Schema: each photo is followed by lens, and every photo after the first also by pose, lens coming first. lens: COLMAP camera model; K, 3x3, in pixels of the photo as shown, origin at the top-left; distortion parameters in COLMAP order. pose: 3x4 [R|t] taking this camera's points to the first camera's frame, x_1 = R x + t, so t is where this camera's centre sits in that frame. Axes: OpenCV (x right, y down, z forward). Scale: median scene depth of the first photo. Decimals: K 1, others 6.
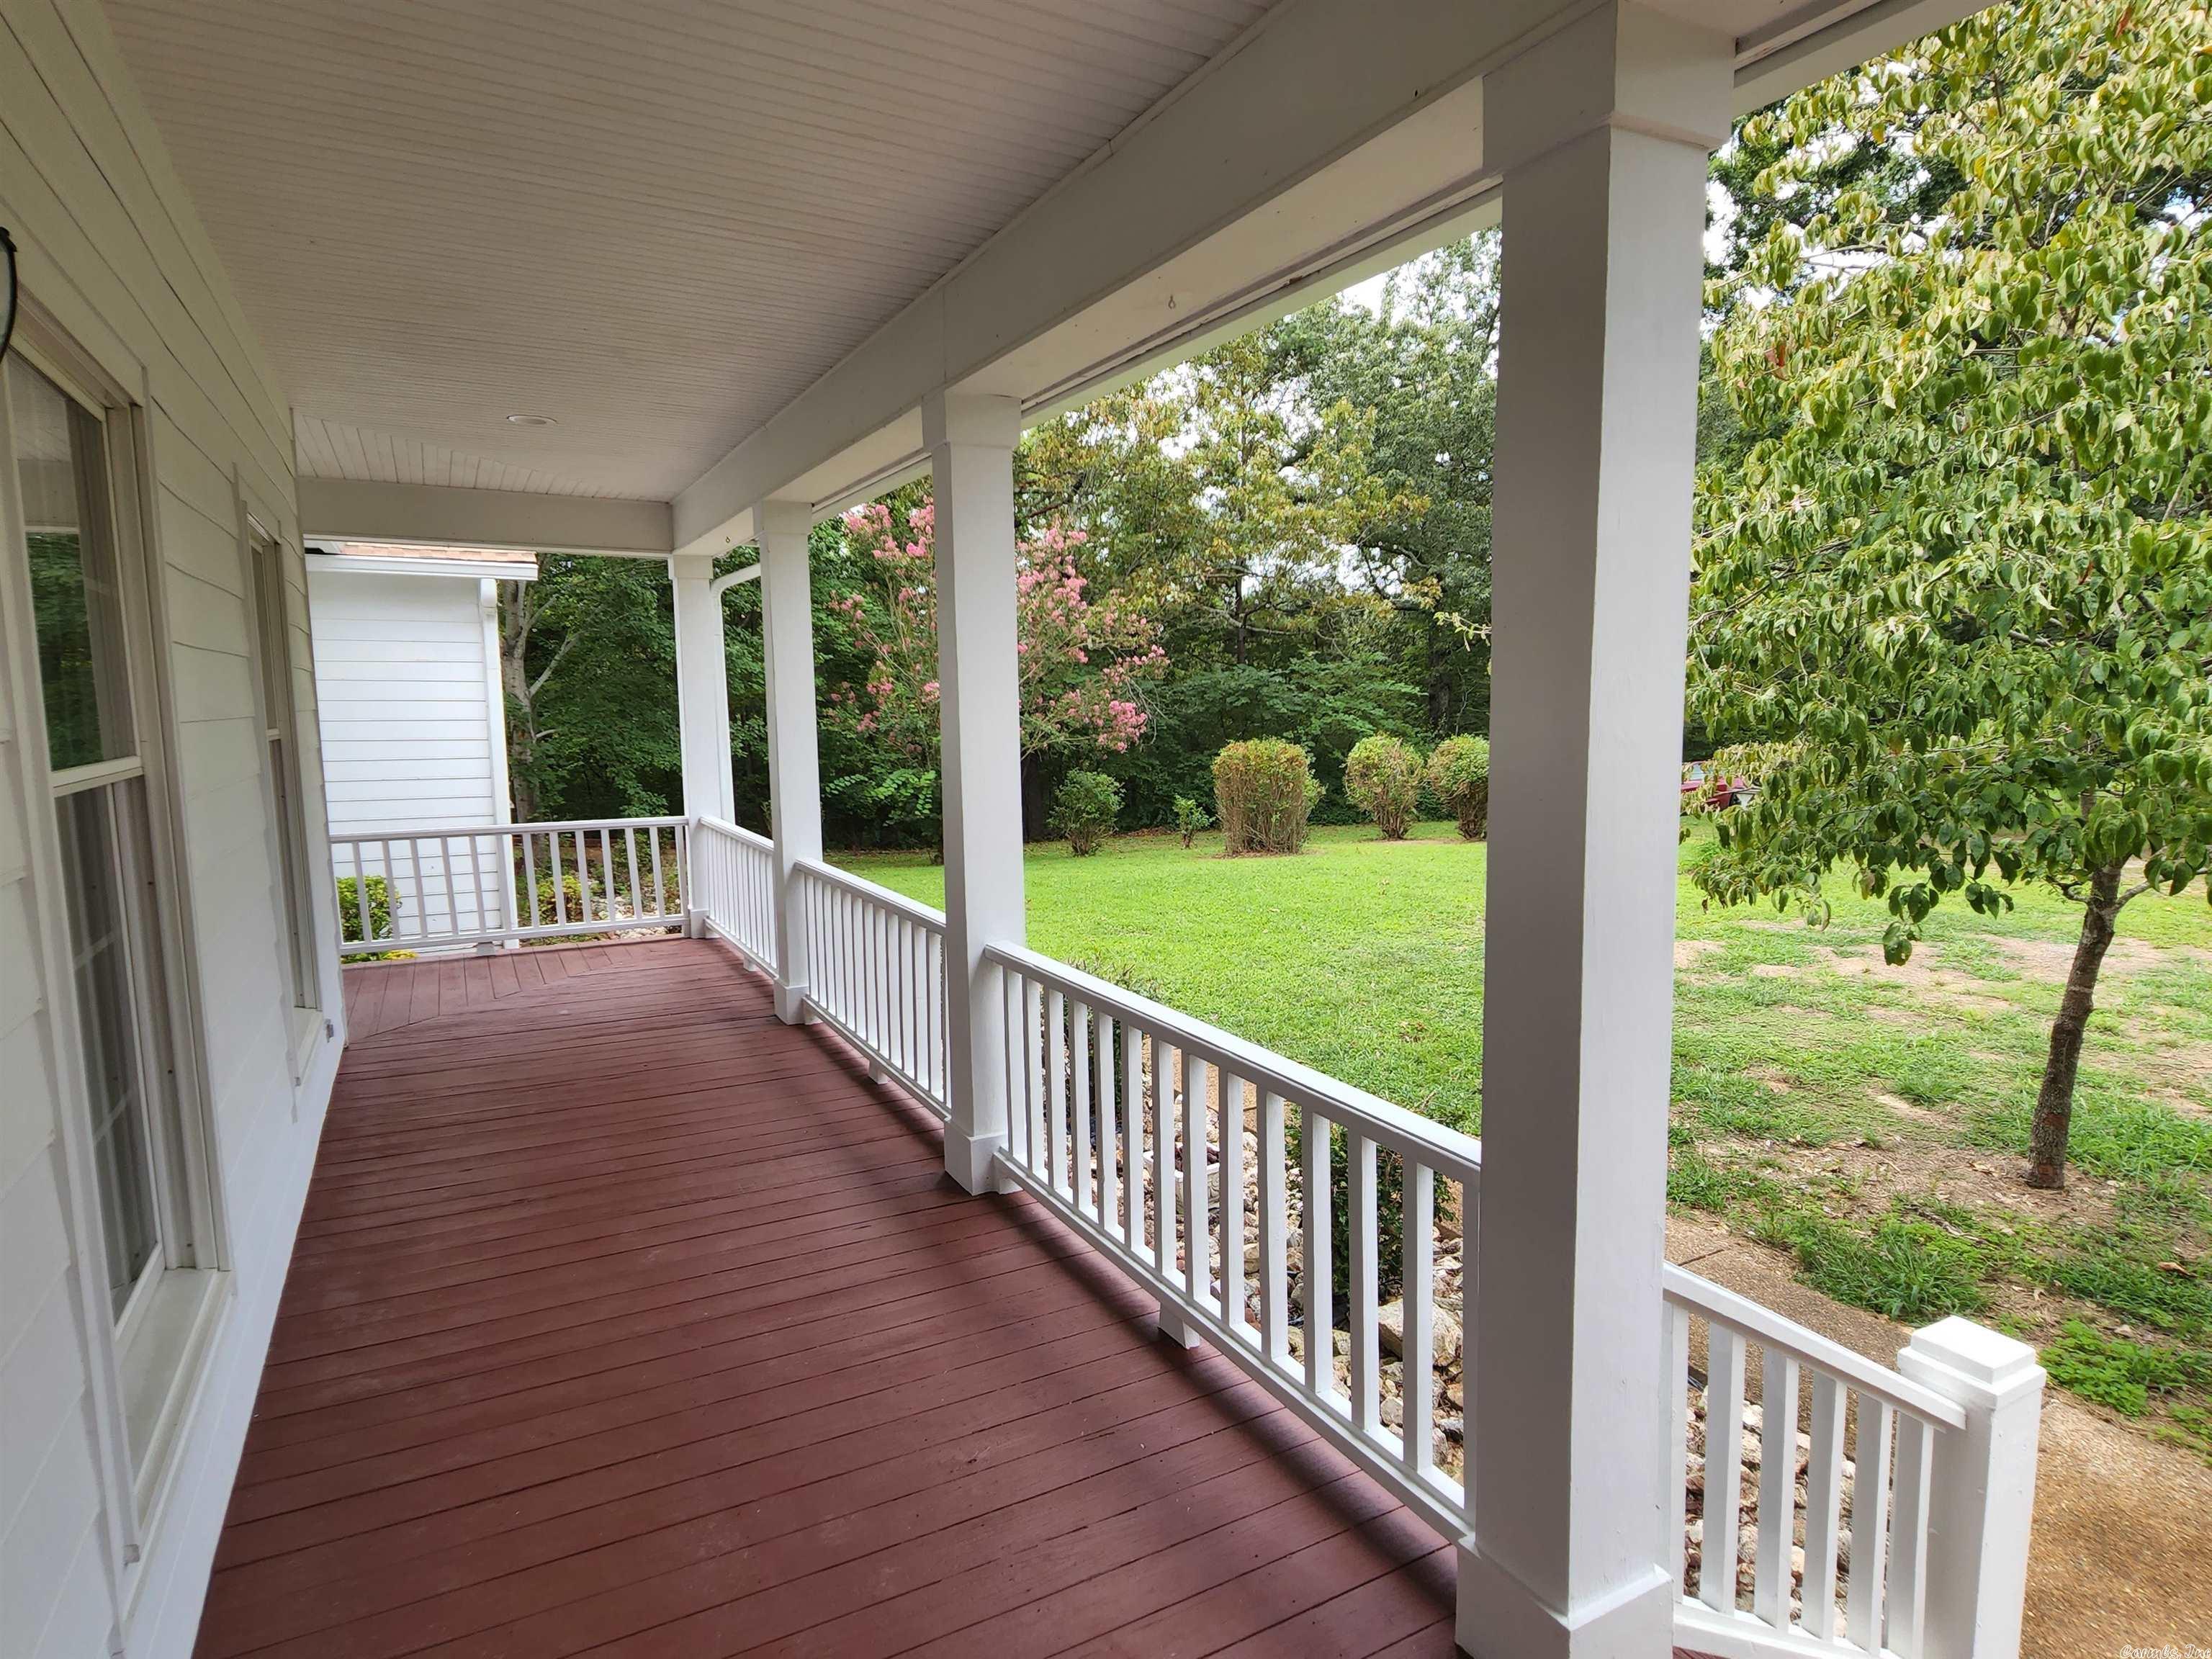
lens RADIAL K [[1117.2, 0, 1023.3], [0, 1117.2, 872.6], [0, 0, 1]] dist [0.034399, 0.000085]
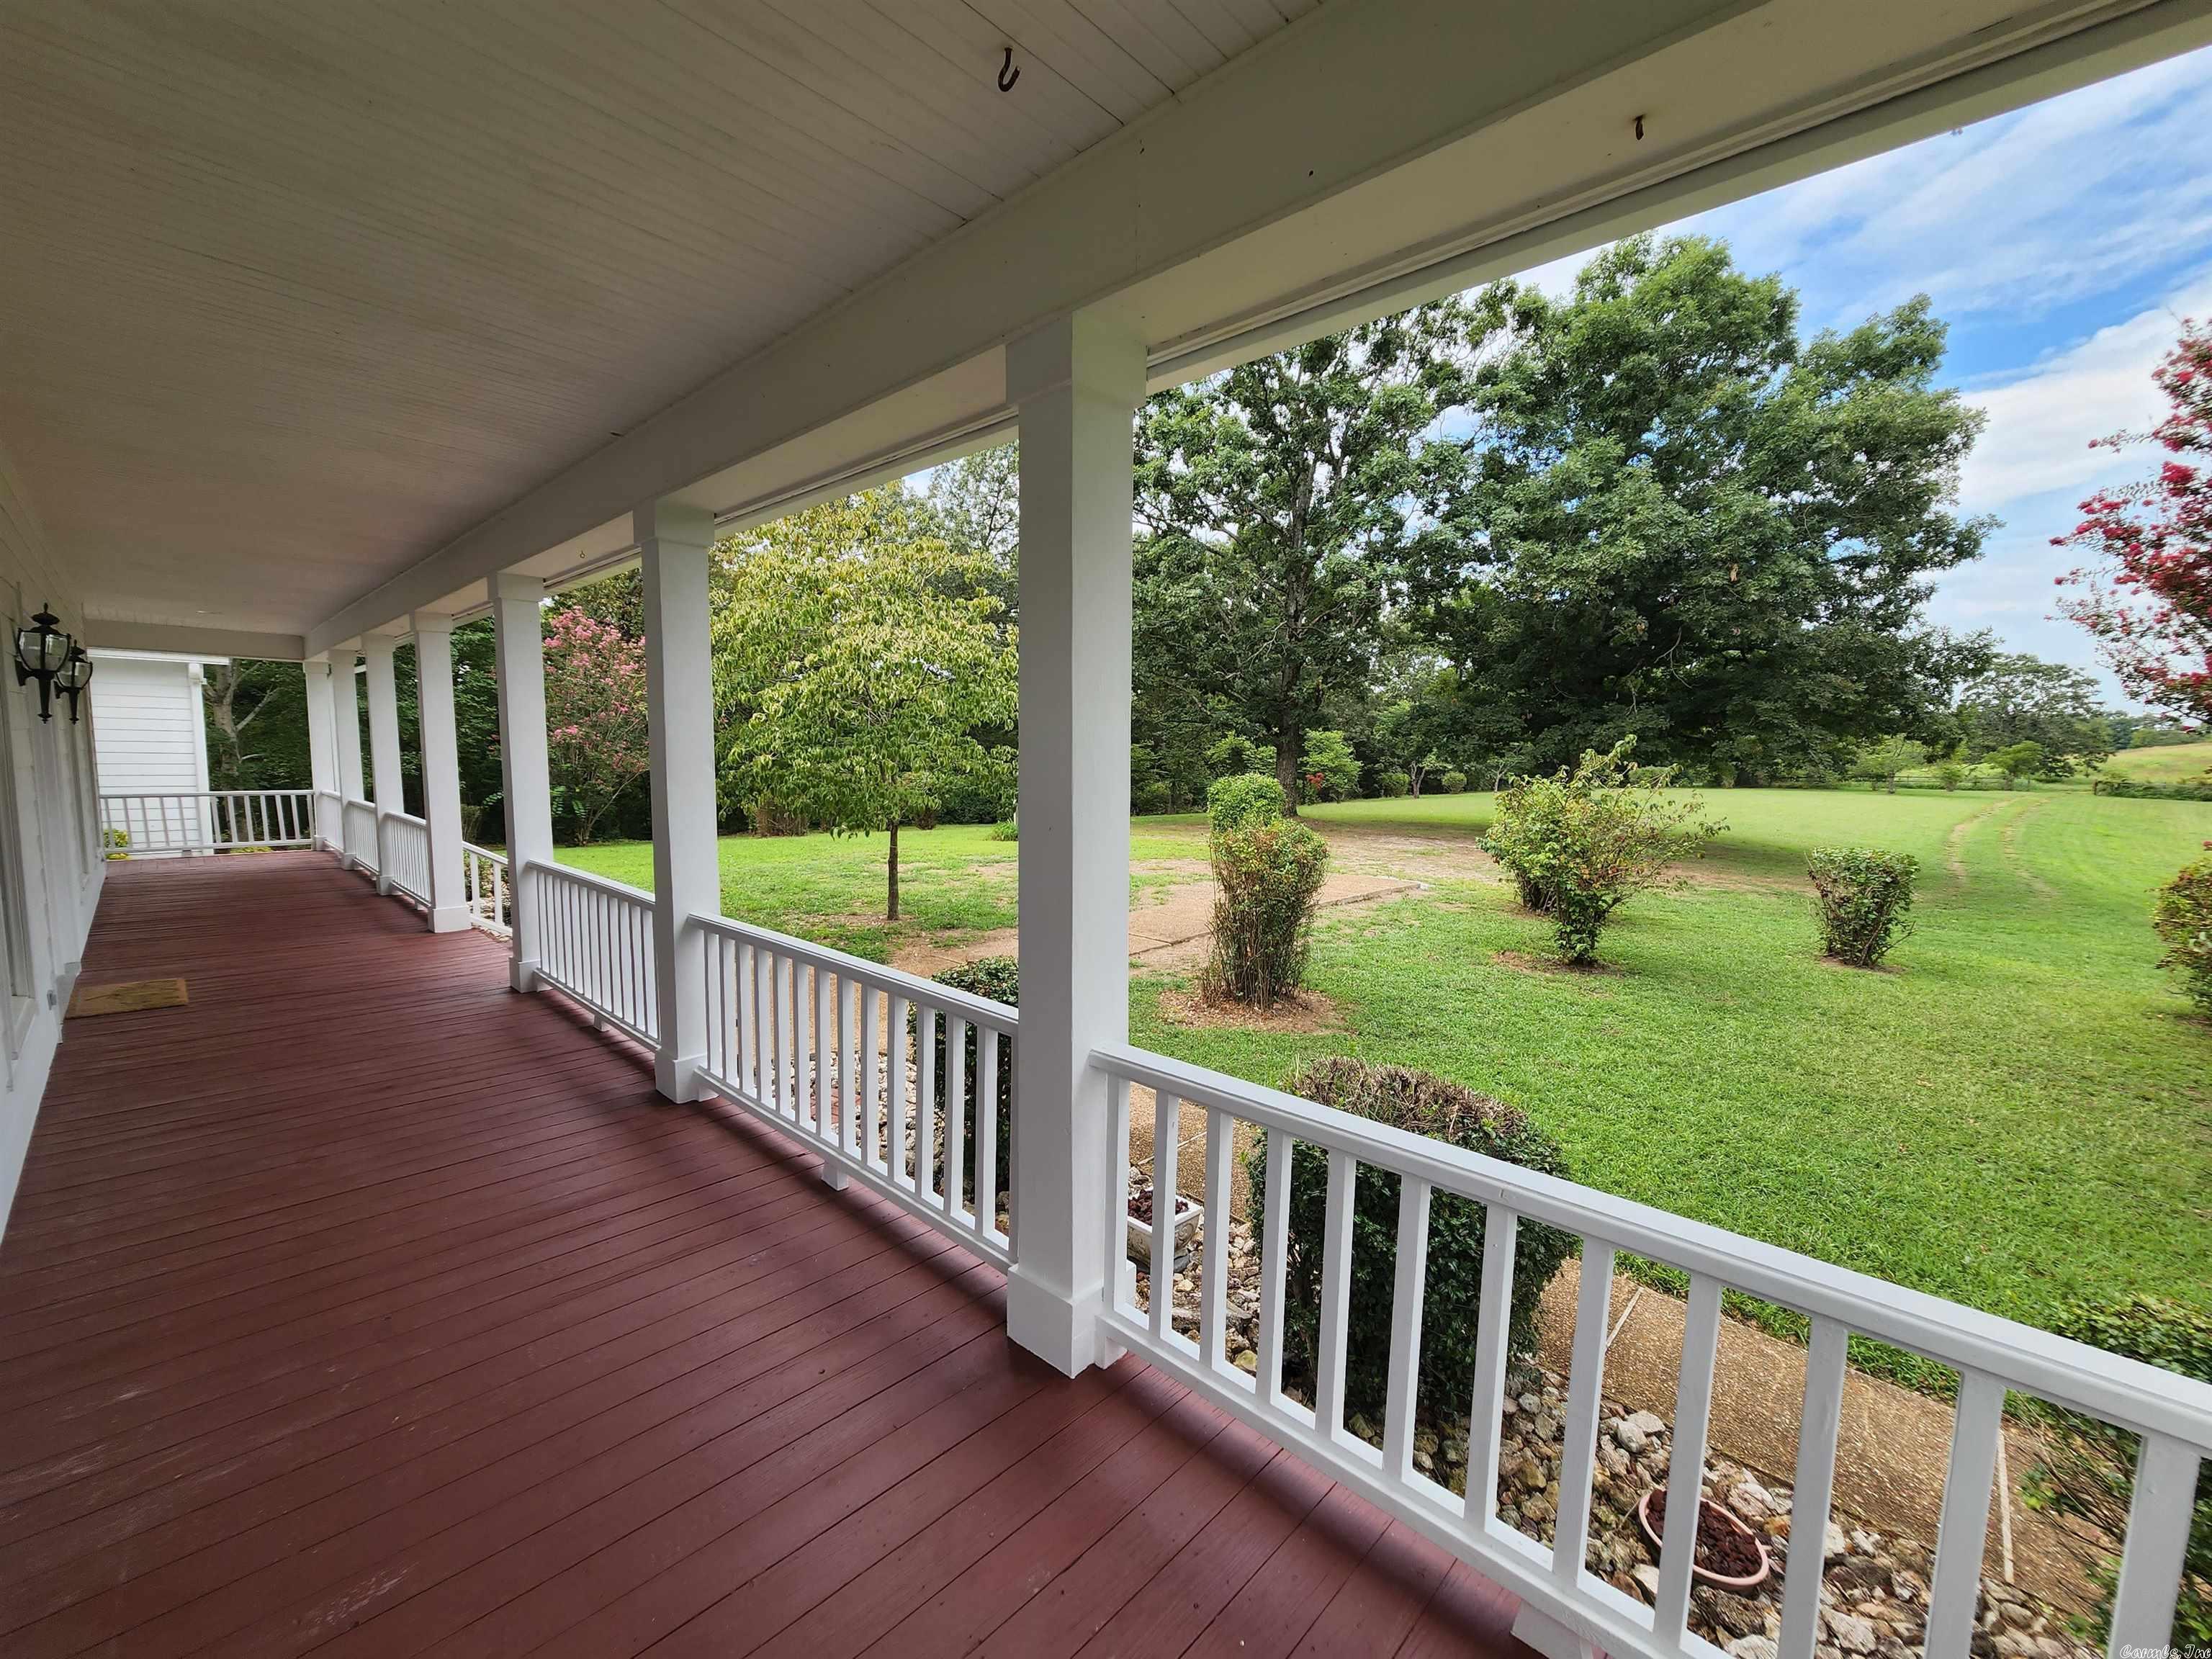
lens RADIAL K [[908.0, 0, 1109.5], [0, 908.0, 825.8], [0, 0, 1]] dist [-0.001935, 0.000056]
pose [[0.945483, -0.034450, 0.323844, 0.104478], [0.050130, 0.997933, -0.040200, 0.030286], [-0.321790, 0.054243, 0.945256, -0.199451]]
